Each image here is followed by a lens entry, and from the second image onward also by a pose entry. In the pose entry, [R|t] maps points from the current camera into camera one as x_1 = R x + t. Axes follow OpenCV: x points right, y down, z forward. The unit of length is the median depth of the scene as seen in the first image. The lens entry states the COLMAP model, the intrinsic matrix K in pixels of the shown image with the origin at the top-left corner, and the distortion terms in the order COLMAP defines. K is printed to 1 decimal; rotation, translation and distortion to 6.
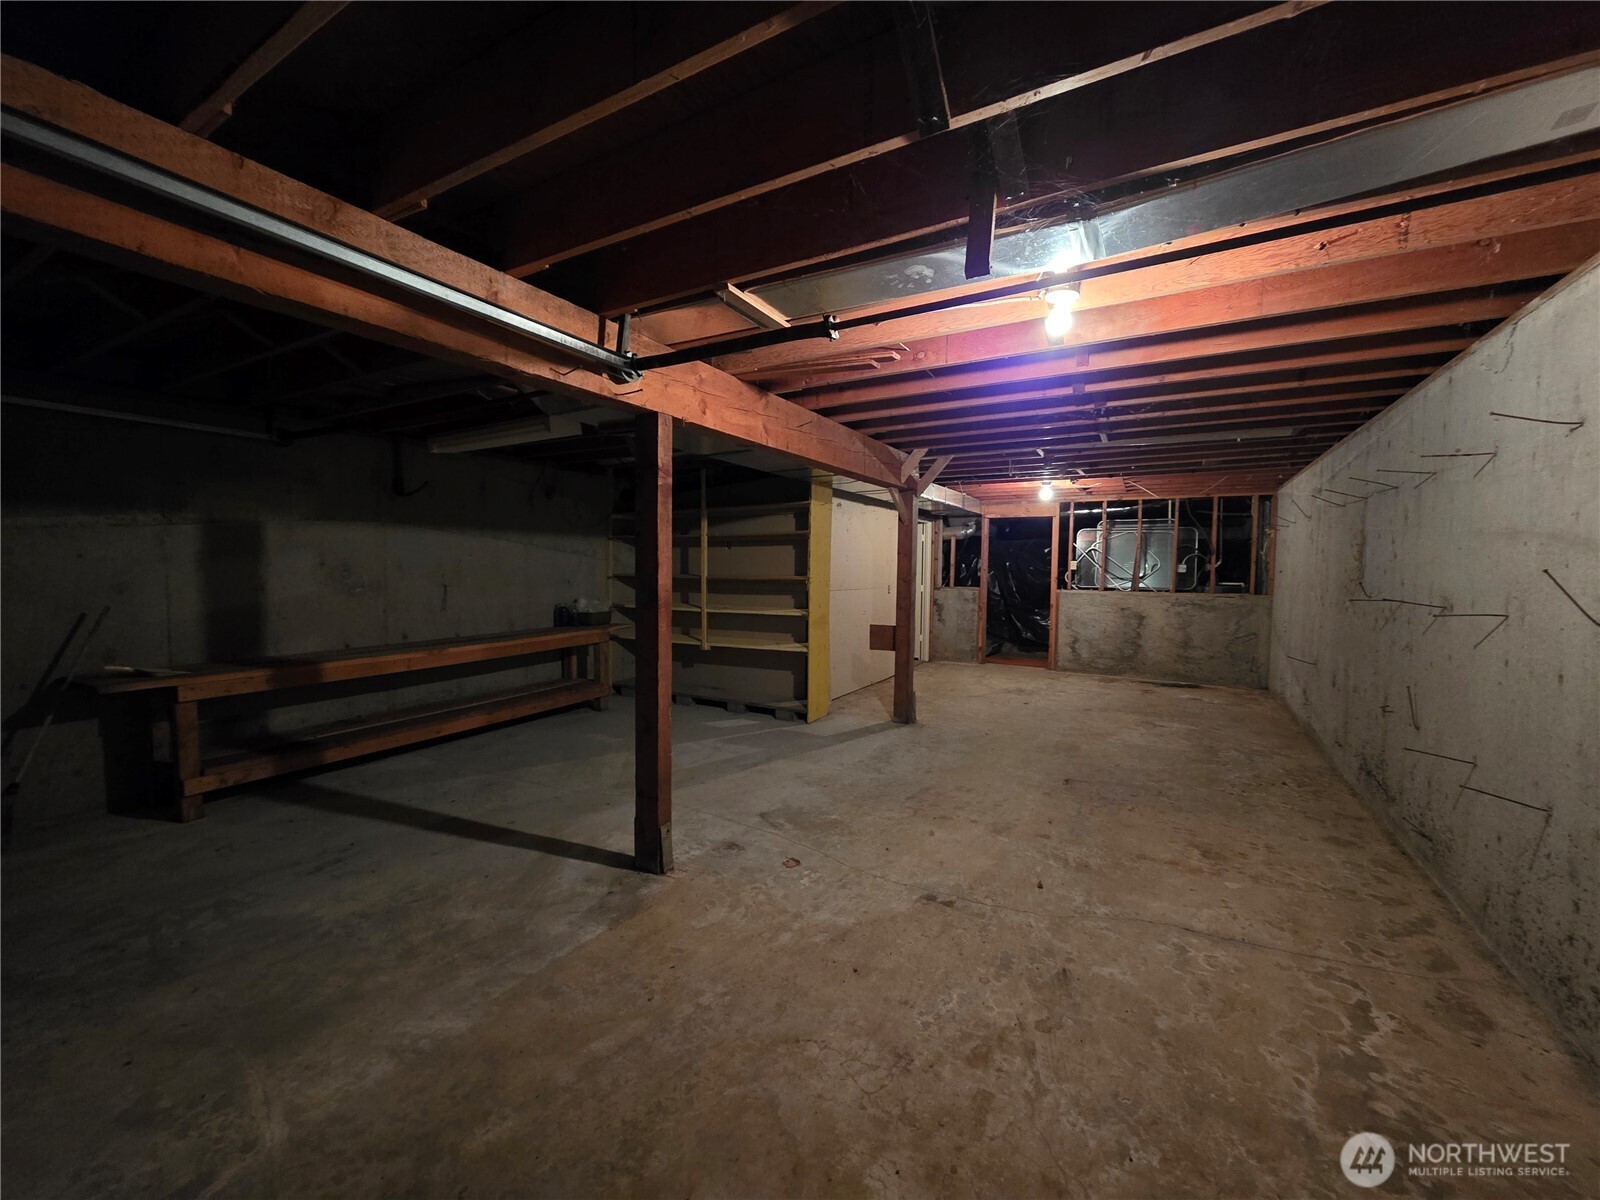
lens RADIAL K [[642.8, 0, 805.1], [0, 642.8, 601.0], [0, 0, 1]] dist [-0.000330, 0.001157]
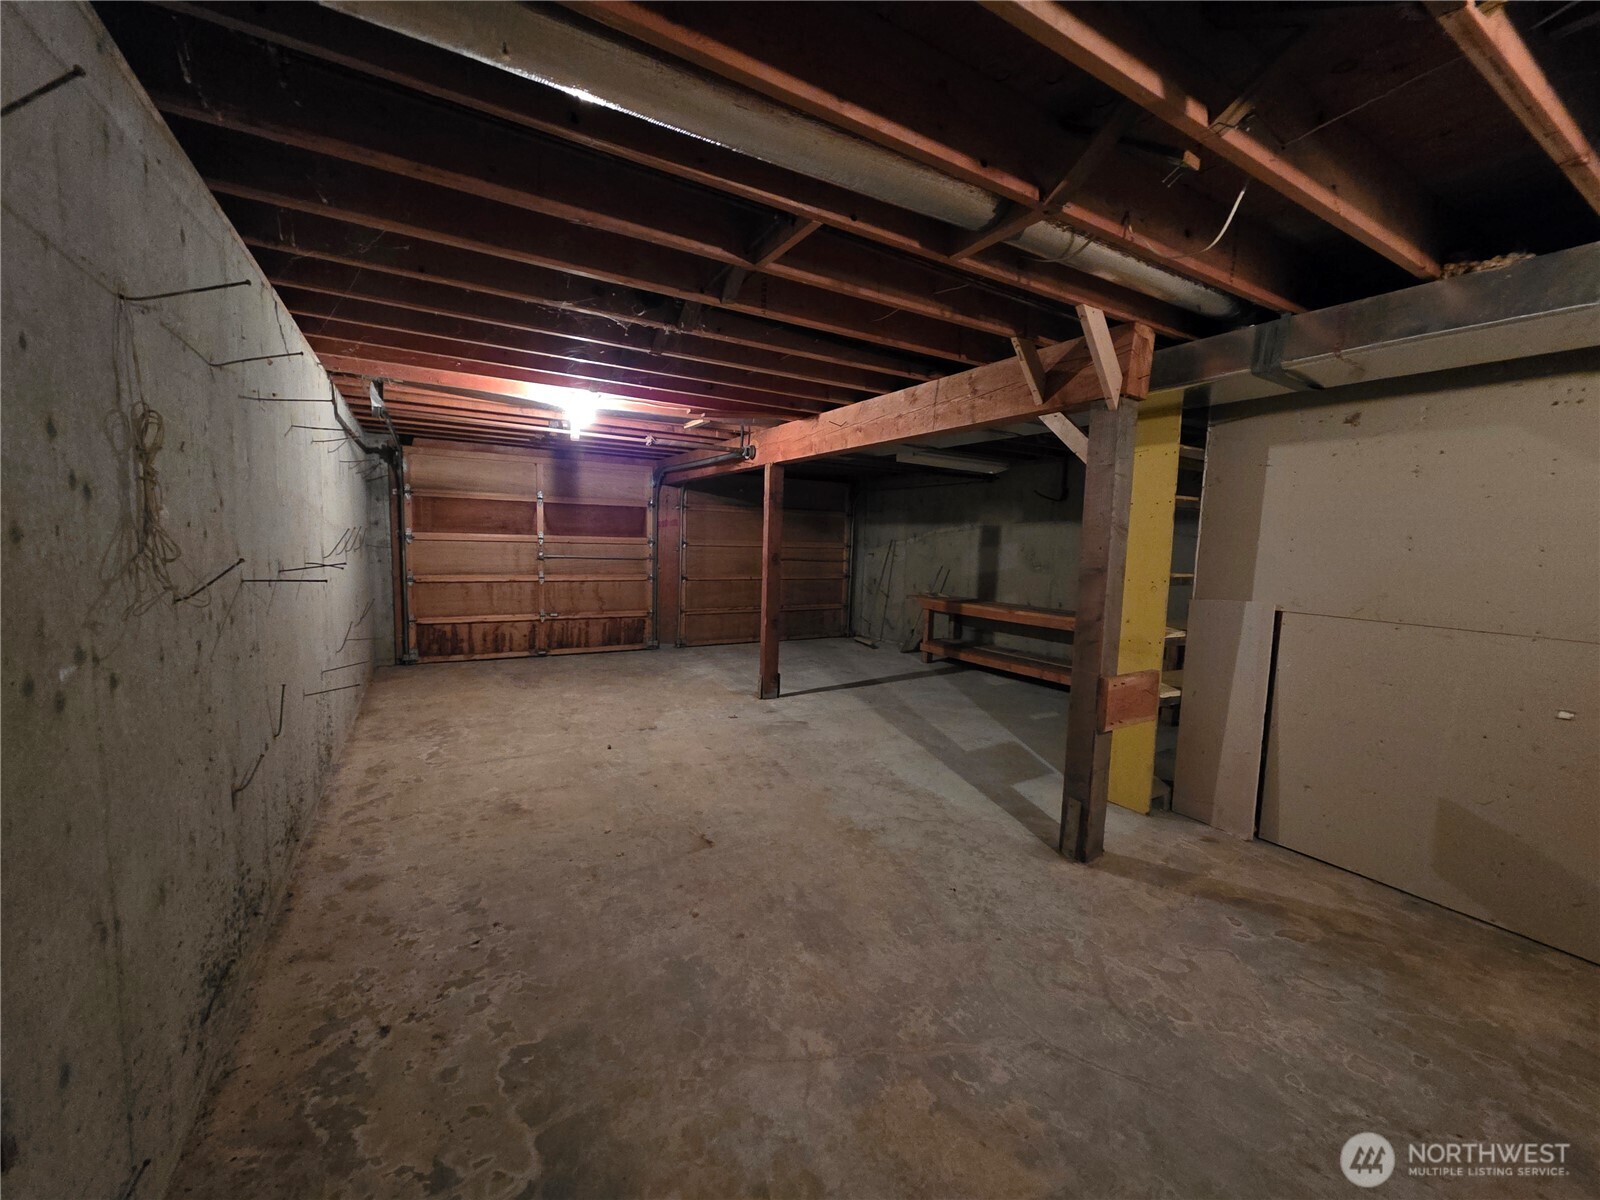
lens RADIAL K [[642.8, 0, 805.9], [0, 642.8, 602.1], [0, 0, 1]] dist [-0.000330, 0.001157]
pose [[-0.504728, 0.060131, -0.861182, 1.226038], [-0.083003, 0.989569, 0.117743, -0.099610], [0.859279, 0.130908, -0.494472, 1.818077]]
